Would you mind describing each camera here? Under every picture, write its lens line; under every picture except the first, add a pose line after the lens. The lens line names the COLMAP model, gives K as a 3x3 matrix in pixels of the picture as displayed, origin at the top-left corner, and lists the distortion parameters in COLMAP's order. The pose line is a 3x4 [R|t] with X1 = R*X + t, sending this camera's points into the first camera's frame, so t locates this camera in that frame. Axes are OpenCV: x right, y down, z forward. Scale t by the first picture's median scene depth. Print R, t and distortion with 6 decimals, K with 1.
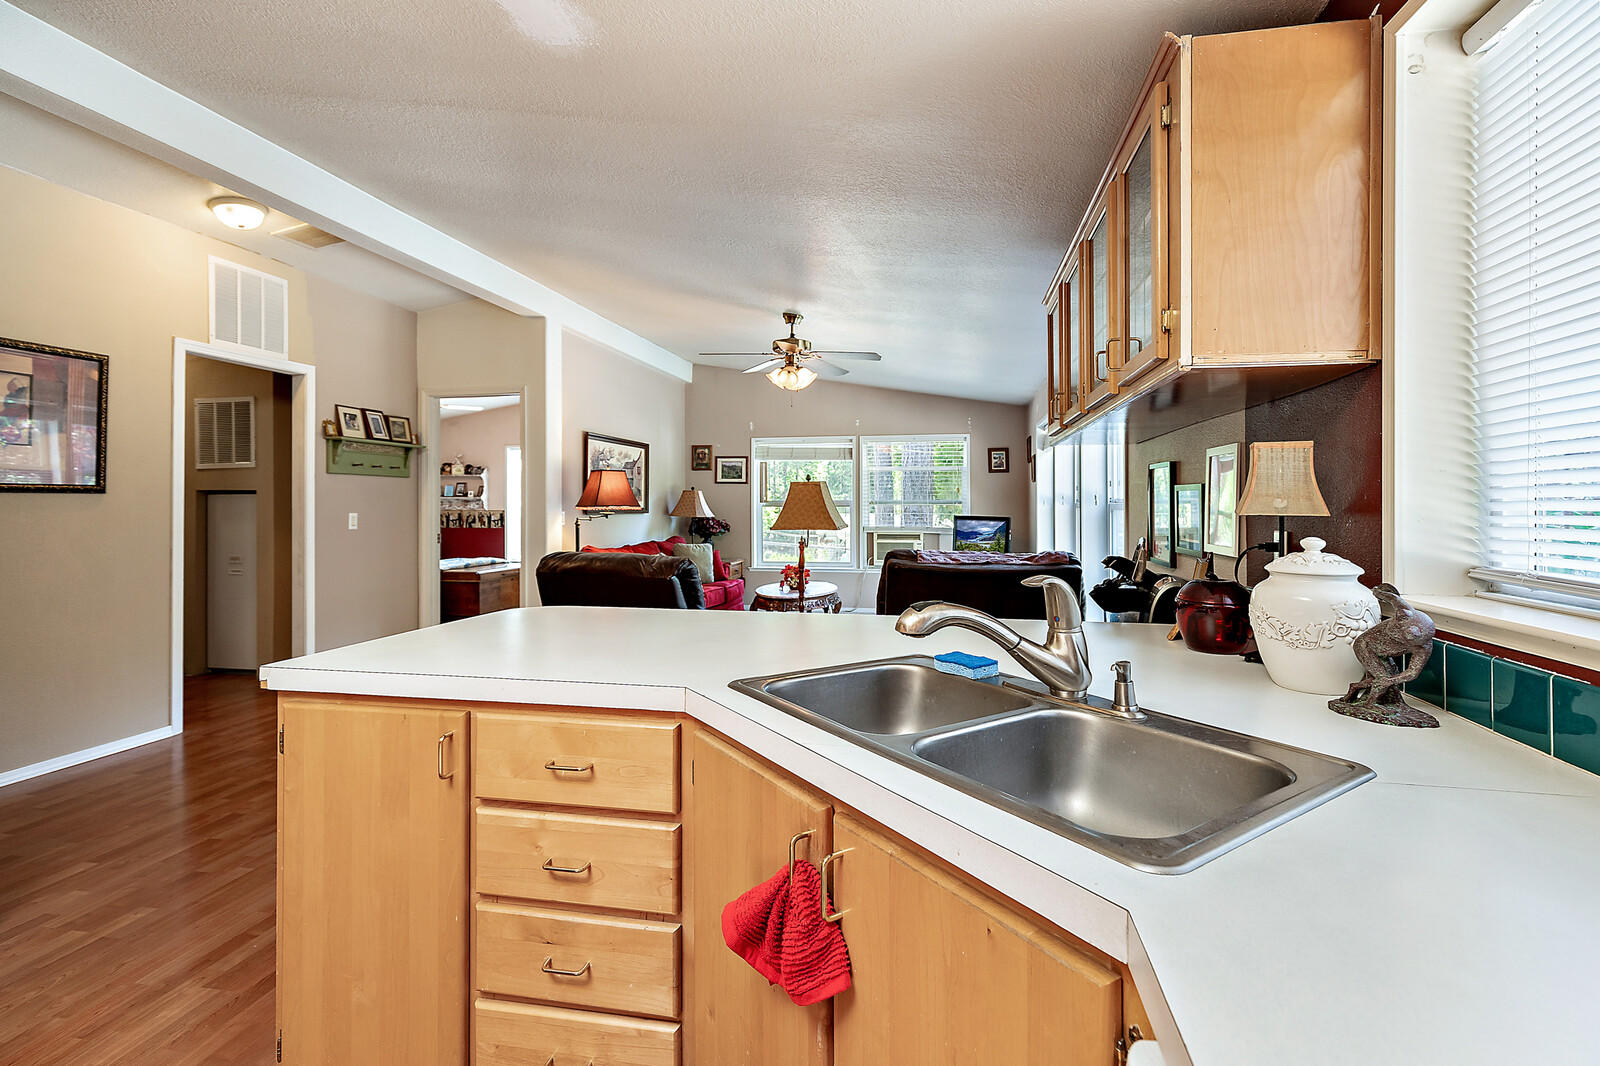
lens RADIAL K [[744.5, 0, 812.8], [0, 744.5, 500.5], [0, 0, 1]] dist [0.010021, -0.002751]
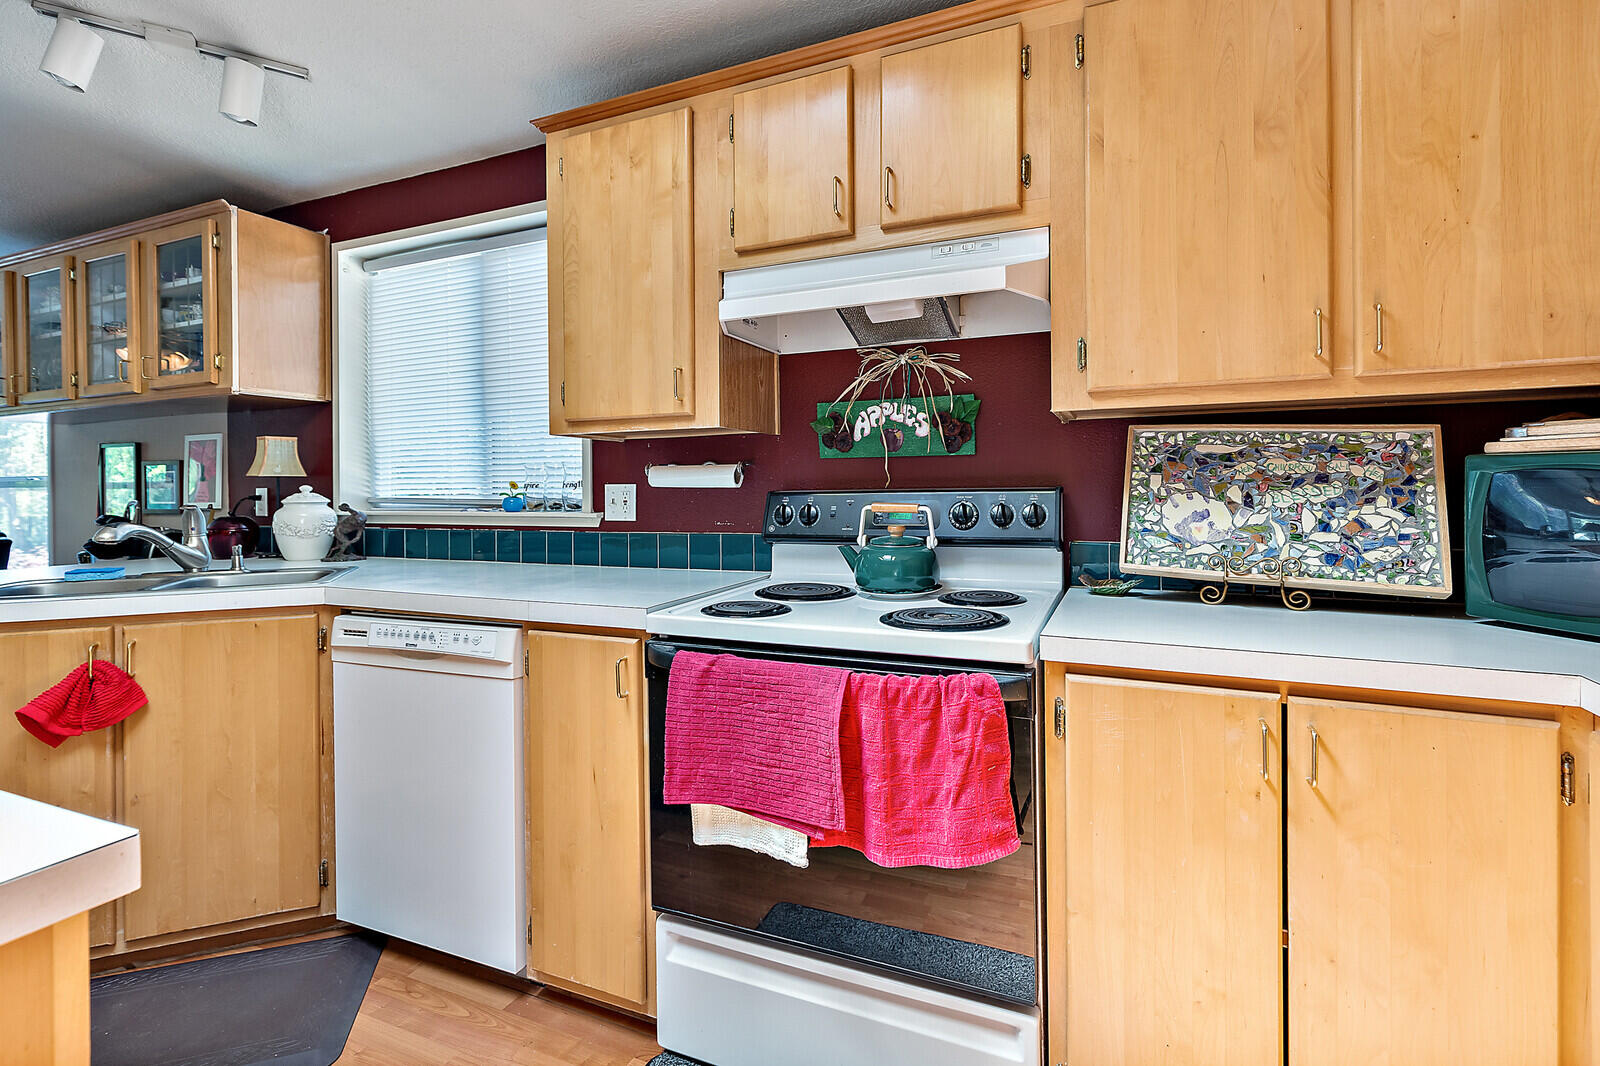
lens RADIAL K [[744.5, 0, 800.6], [0, 744.5, 485.1], [0, 0, 1]] dist [0.010021, -0.002751]
pose [[0.230119, -0.003815, 0.973155, -0.168893], [0.010752, 0.999941, 0.001377, 0.010298], [-0.973103, 0.010147, 0.230146, -0.131148]]
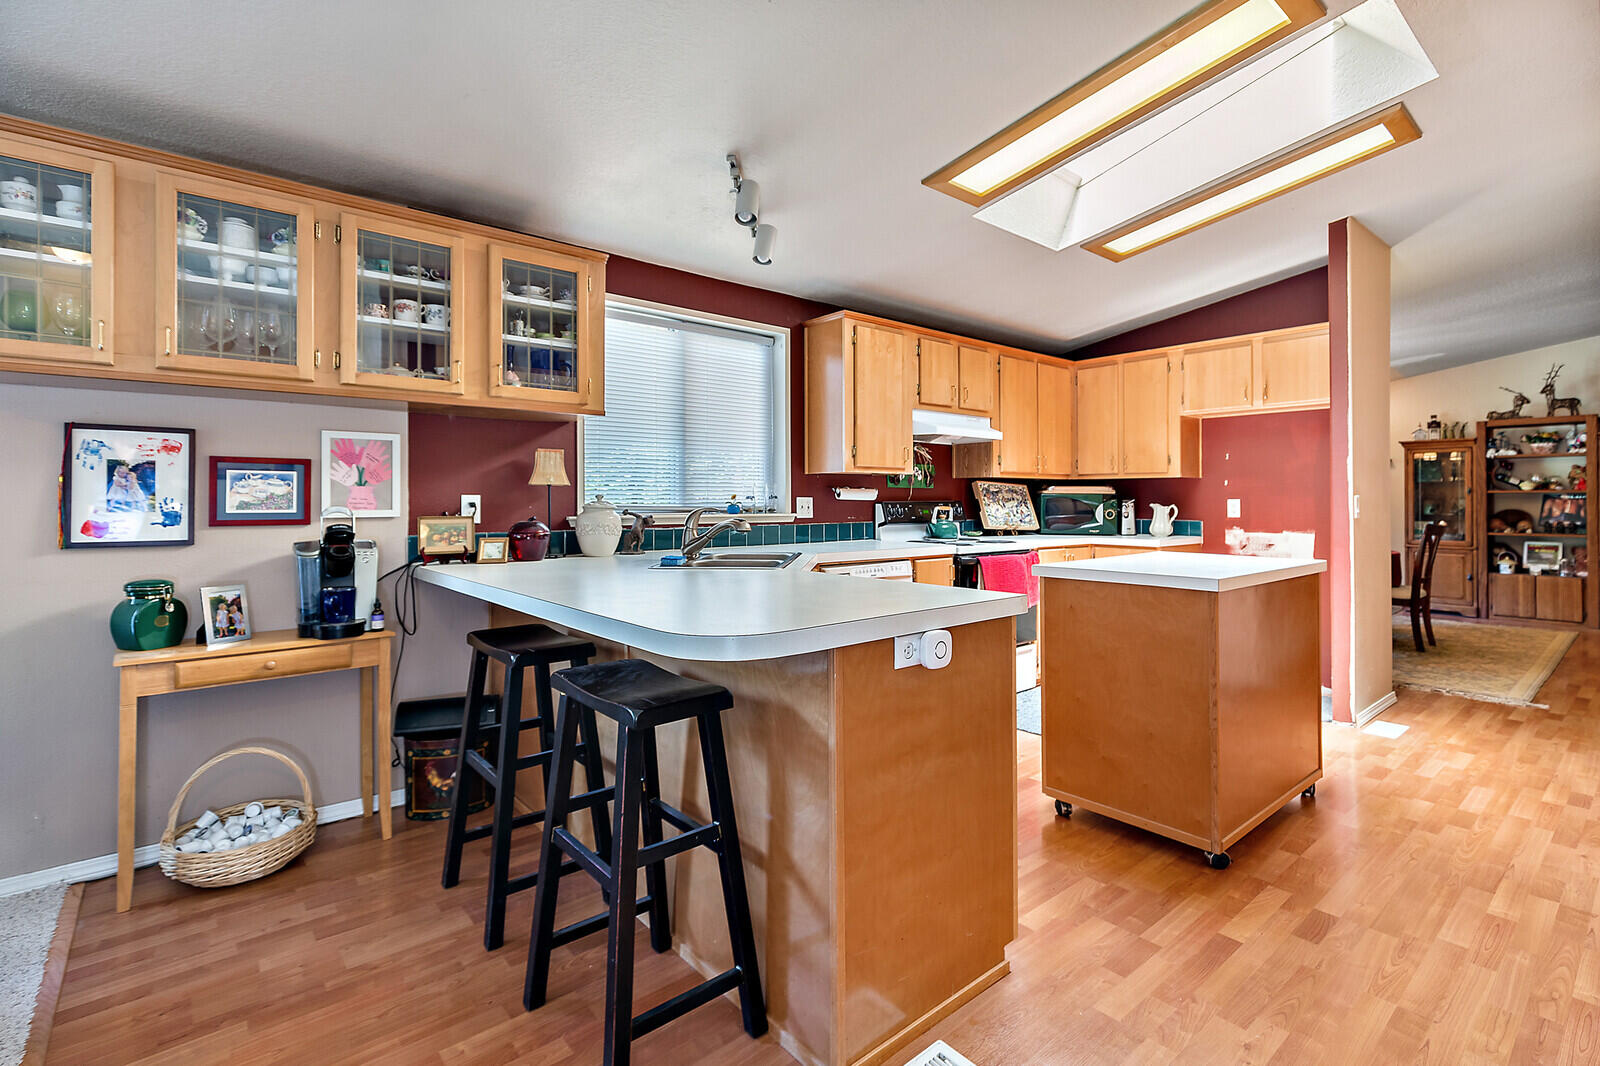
lens RADIAL K [[744.5, 0, 804.5], [0, 744.5, 493.9], [0, 0, 1]] dist [0.010021, -0.002751]
pose [[-0.772165, 0.010434, 0.635336, -0.234147], [0.002532, 0.999908, -0.013344, 0.014124], [-0.635416, -0.008695, -0.772121, 0.413590]]
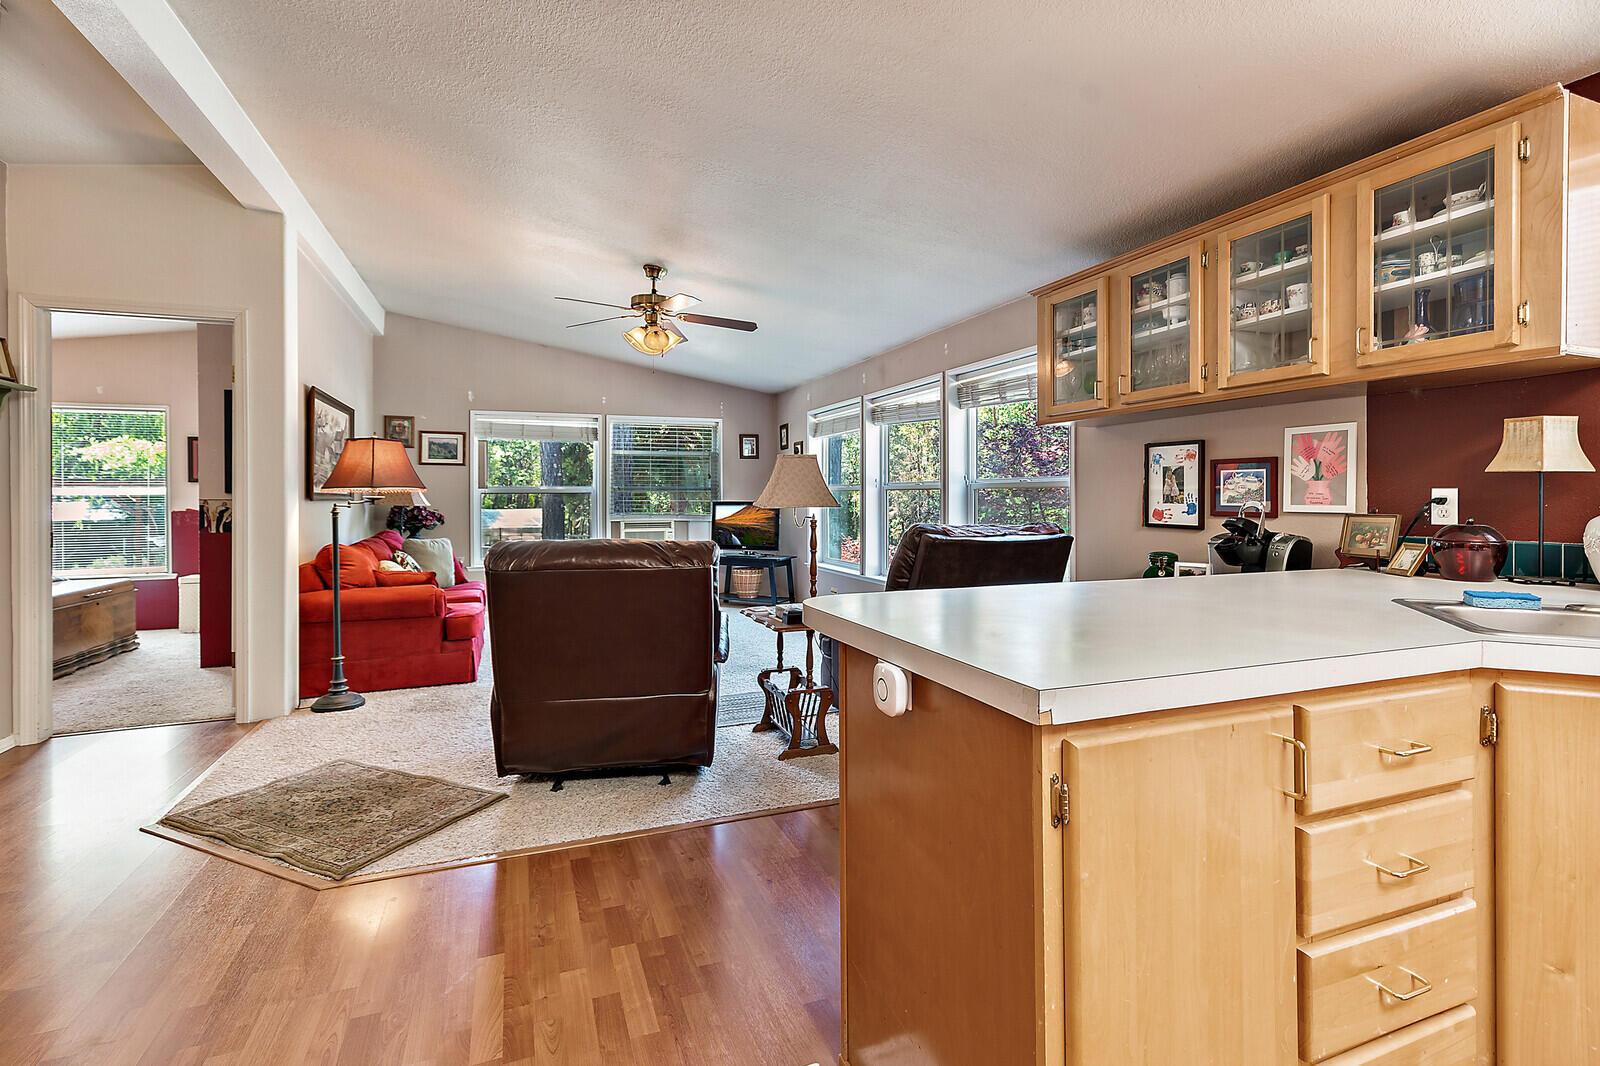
lens RADIAL K [[744.5, 0, 814.8], [0, 744.5, 503.8], [0, 0, 1]] dist [0.010021, -0.002751]
pose [[0.845166, -0.008480, 0.534436, -0.228219], [0.002052, 0.999918, 0.012620, 0.011149], [-0.534499, -0.009570, 0.845115, 0.108843]]
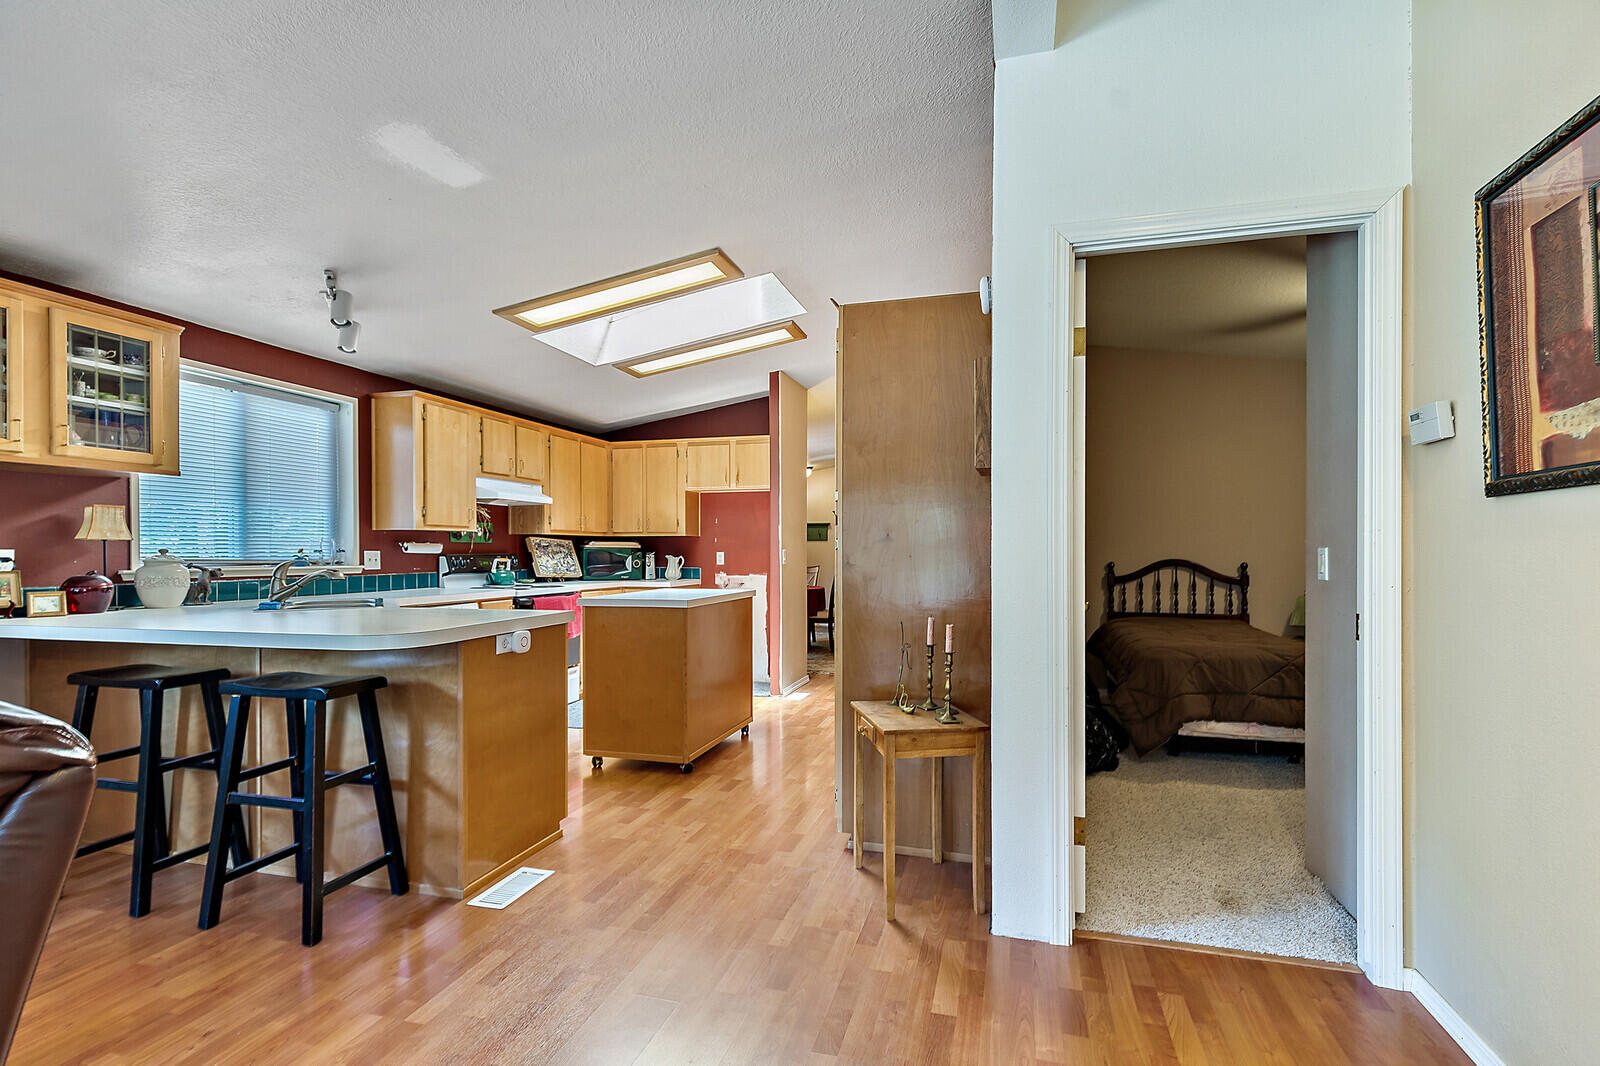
lens RADIAL K [[744.5, 0, 808.2], [0, 744.5, 548.5], [0, 0, 1]] dist [0.010021, -0.002751]
pose [[-0.996057, 0.007456, 0.088401, -0.295231], [0.006883, 0.999953, -0.006784, 0.013873], [-0.088447, -0.006149, -0.996062, 0.565276]]
